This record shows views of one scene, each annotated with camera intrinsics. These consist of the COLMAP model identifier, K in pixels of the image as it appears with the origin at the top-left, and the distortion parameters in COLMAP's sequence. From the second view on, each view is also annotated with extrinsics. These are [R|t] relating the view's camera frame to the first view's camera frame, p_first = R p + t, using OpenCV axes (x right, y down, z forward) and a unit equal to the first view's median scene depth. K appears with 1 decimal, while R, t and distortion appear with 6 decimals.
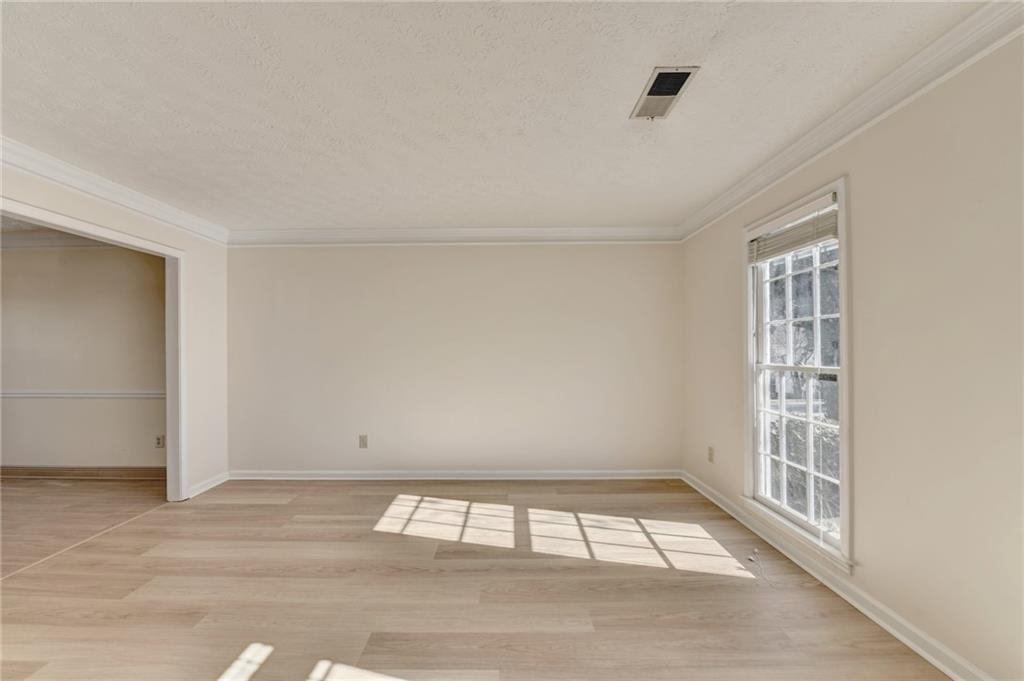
lens RADIAL K [[420.6, 0, 512.2], [0, 420.6, 341.5], [0, 0, 1]] dist [-0.015833, -0.002644]
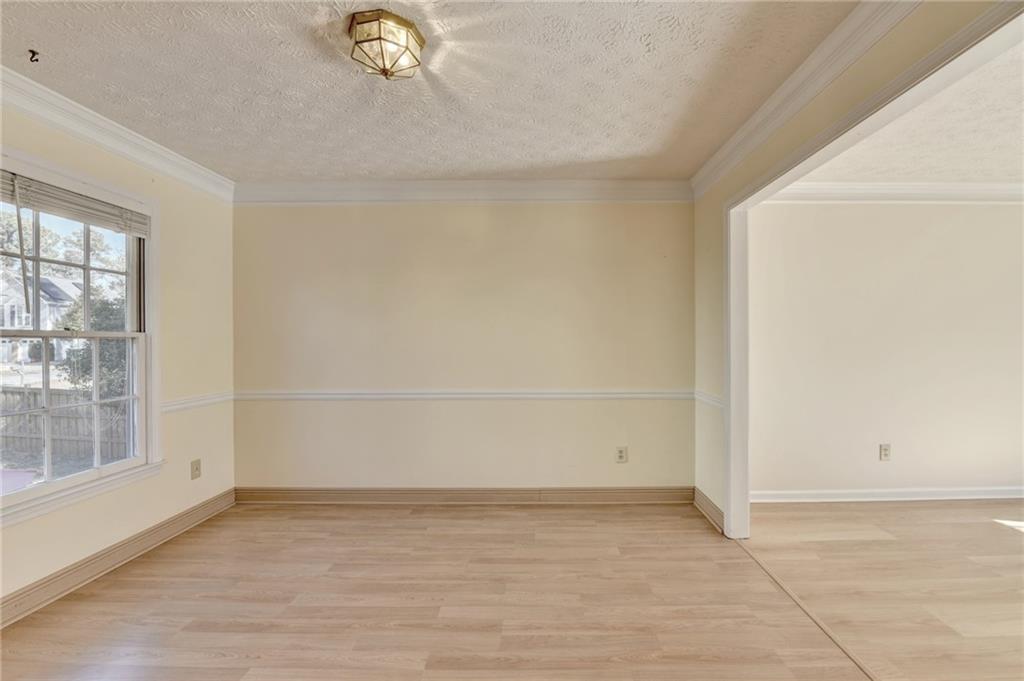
lens RADIAL K [[420.6, 0, 530.2], [0, 420.6, 343.3], [0, 0, 1]] dist [-0.015833, -0.002644]
pose [[0.999963, -0.002096, -0.008385, -1.139084], [0.002180, 0.999948, 0.009936, 0.028576], [0.008364, -0.009954, 0.999915, 0.246663]]
